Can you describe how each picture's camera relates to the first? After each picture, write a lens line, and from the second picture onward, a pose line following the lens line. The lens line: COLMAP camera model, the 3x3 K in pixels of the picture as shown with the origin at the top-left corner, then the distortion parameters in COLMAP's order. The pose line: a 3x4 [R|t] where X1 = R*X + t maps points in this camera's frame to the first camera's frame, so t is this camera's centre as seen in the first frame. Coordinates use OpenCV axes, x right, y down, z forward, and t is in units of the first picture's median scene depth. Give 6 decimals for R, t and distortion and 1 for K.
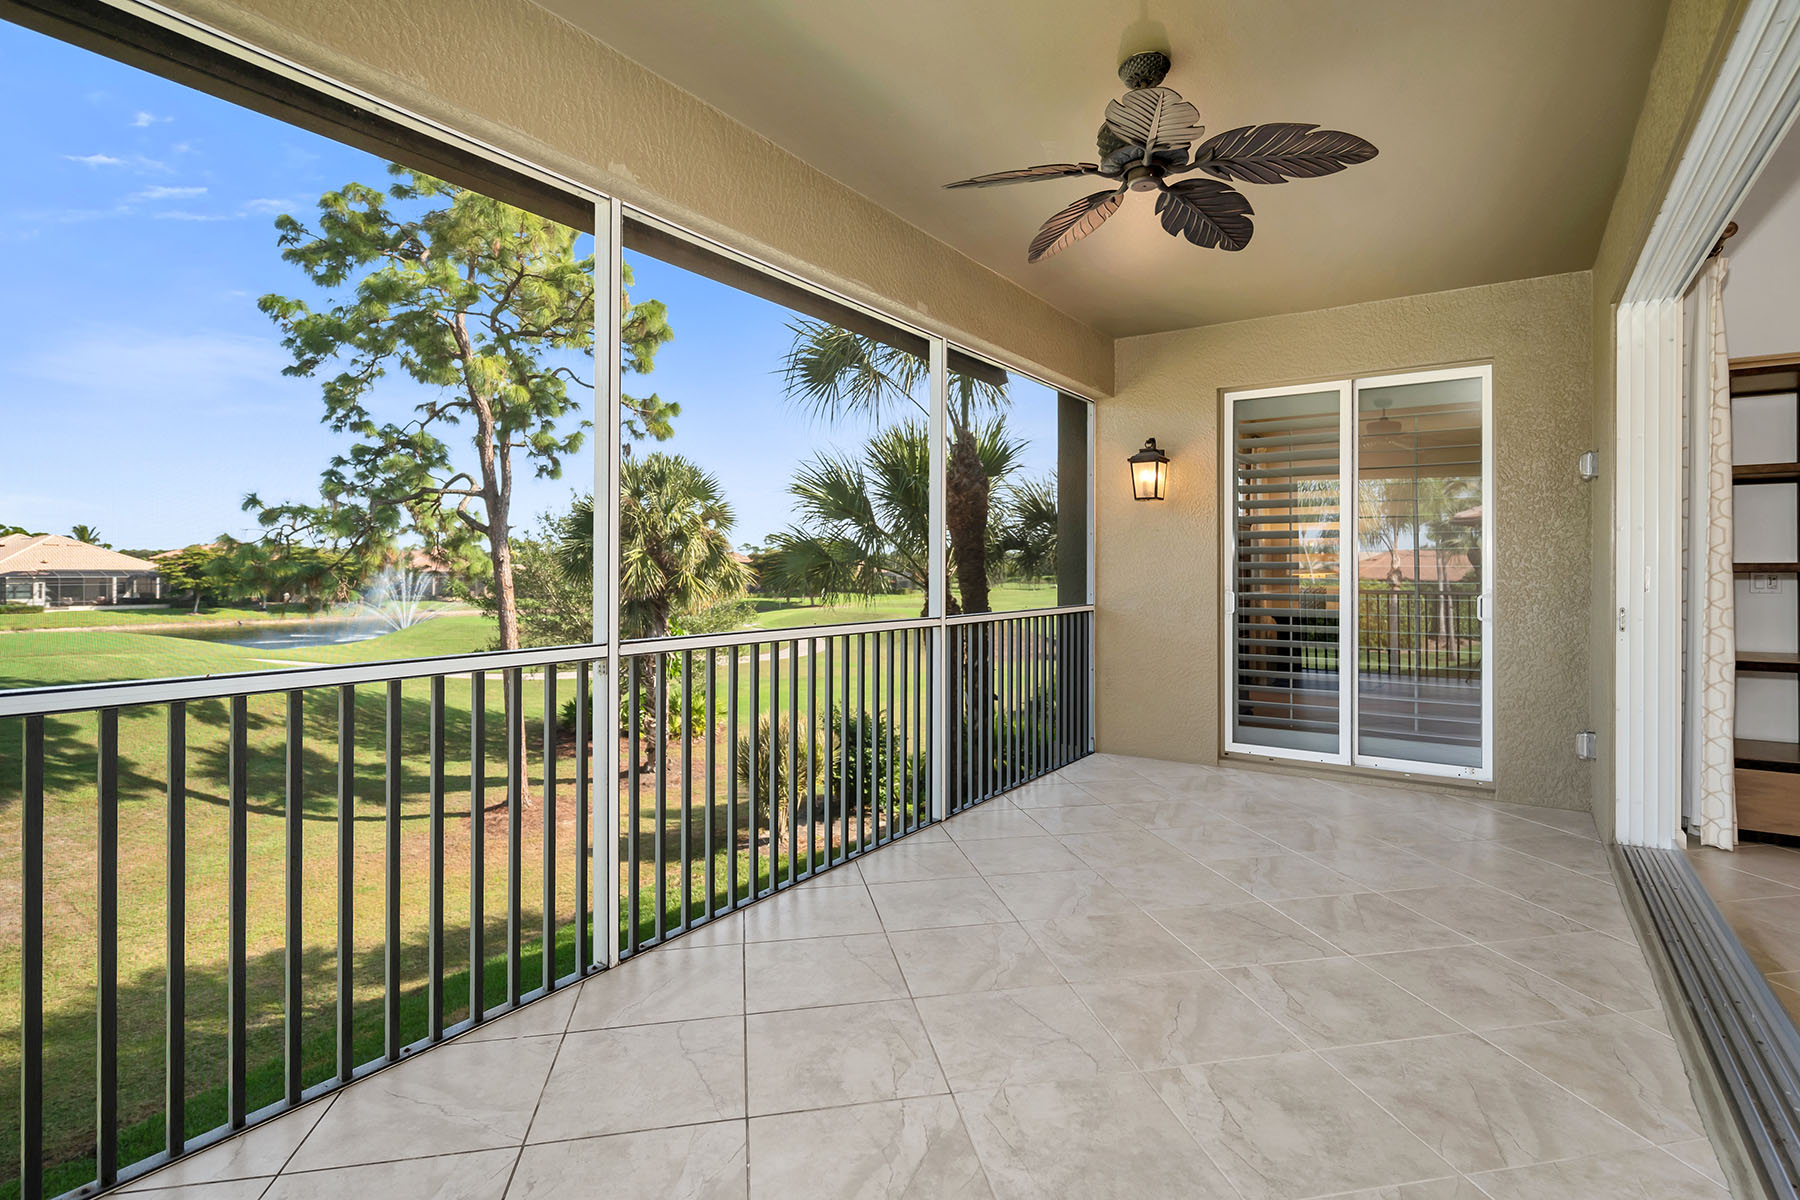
lens RADIAL K [[895.6, 0, 895.2], [0, 895.6, 569.9], [0, 0, 1]] dist [0.000175, 0.000019]
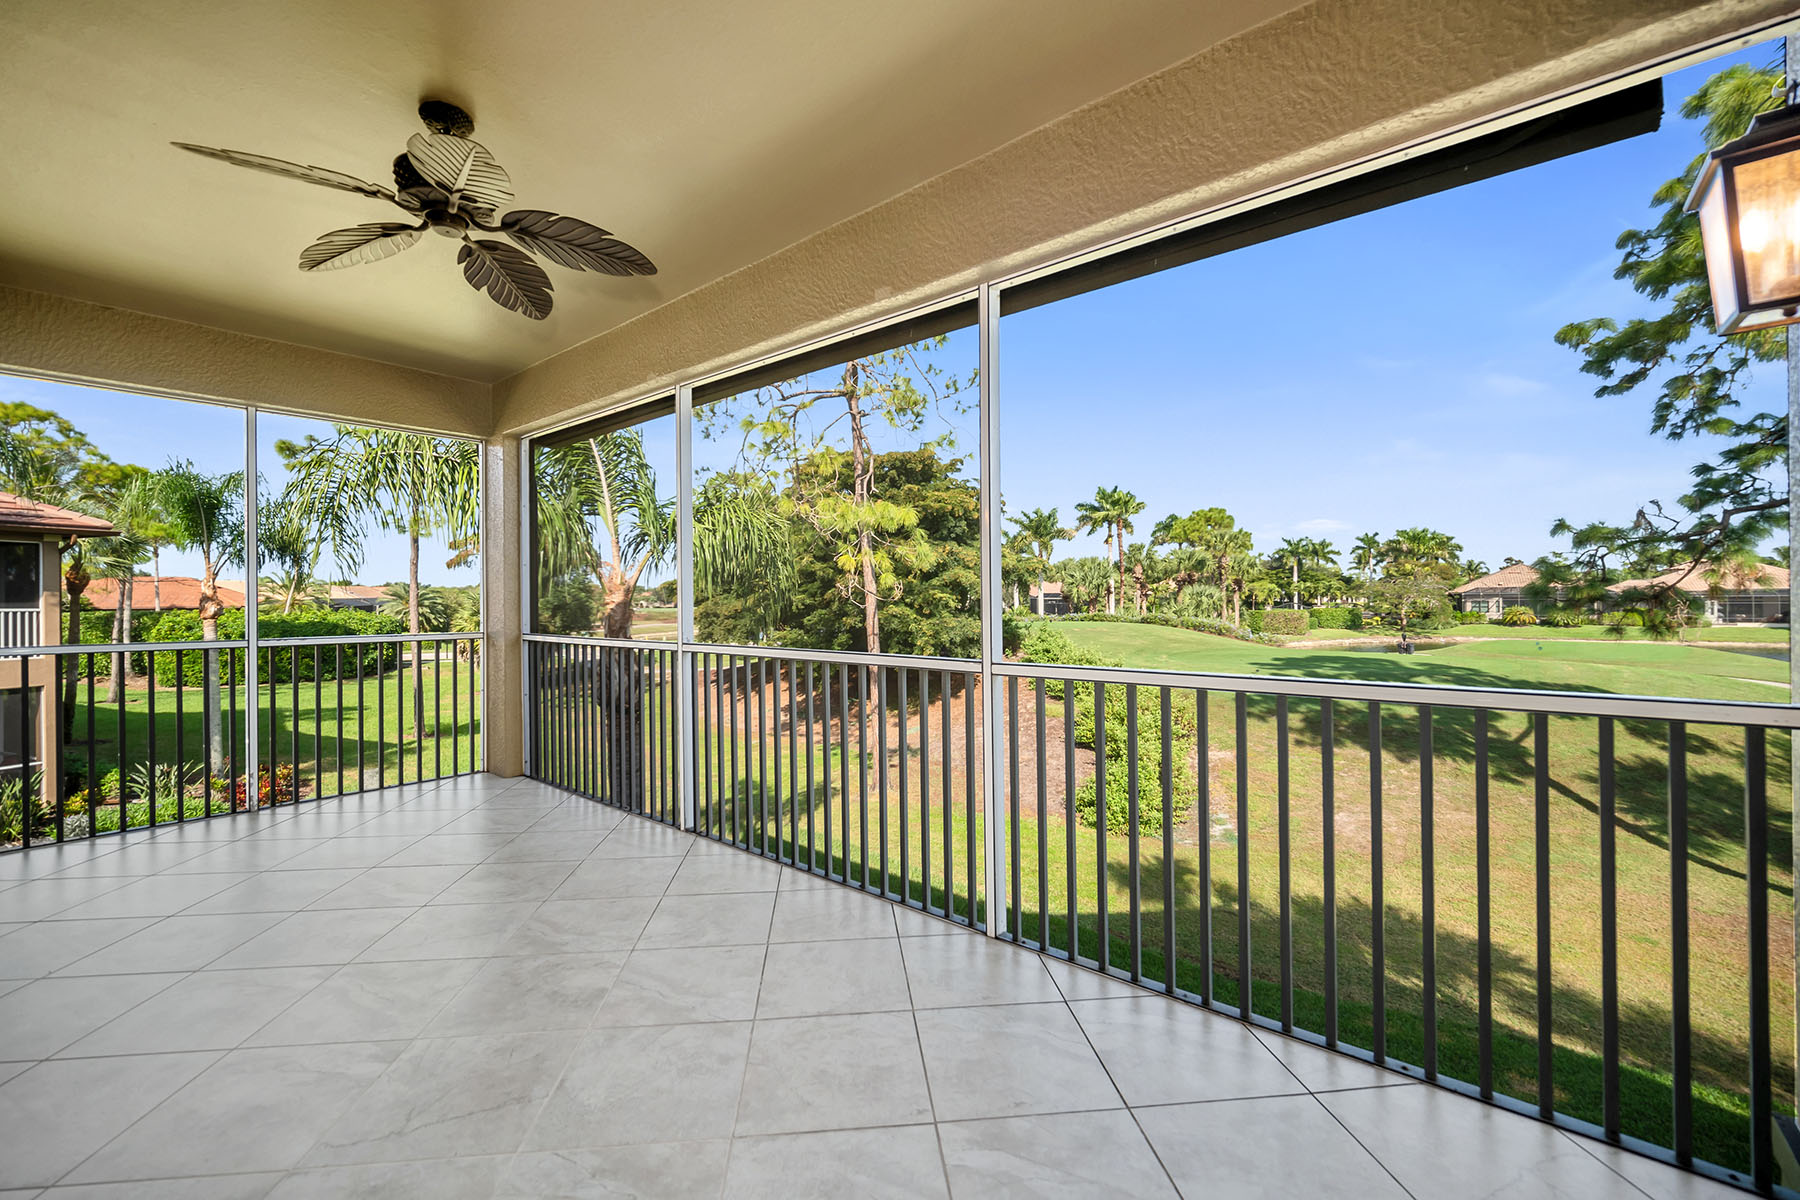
lens RADIAL K [[719.1, 0, 897.3], [0, 719.1, 593.7], [0, 0, 1]] dist [-0.000537, -0.000185]
pose [[-0.086661, -0.006444, -0.996217, 0.179020], [0.011416, 0.999907, -0.007461, 0.000289], [0.996172, -0.012020, -0.086579, 0.267812]]
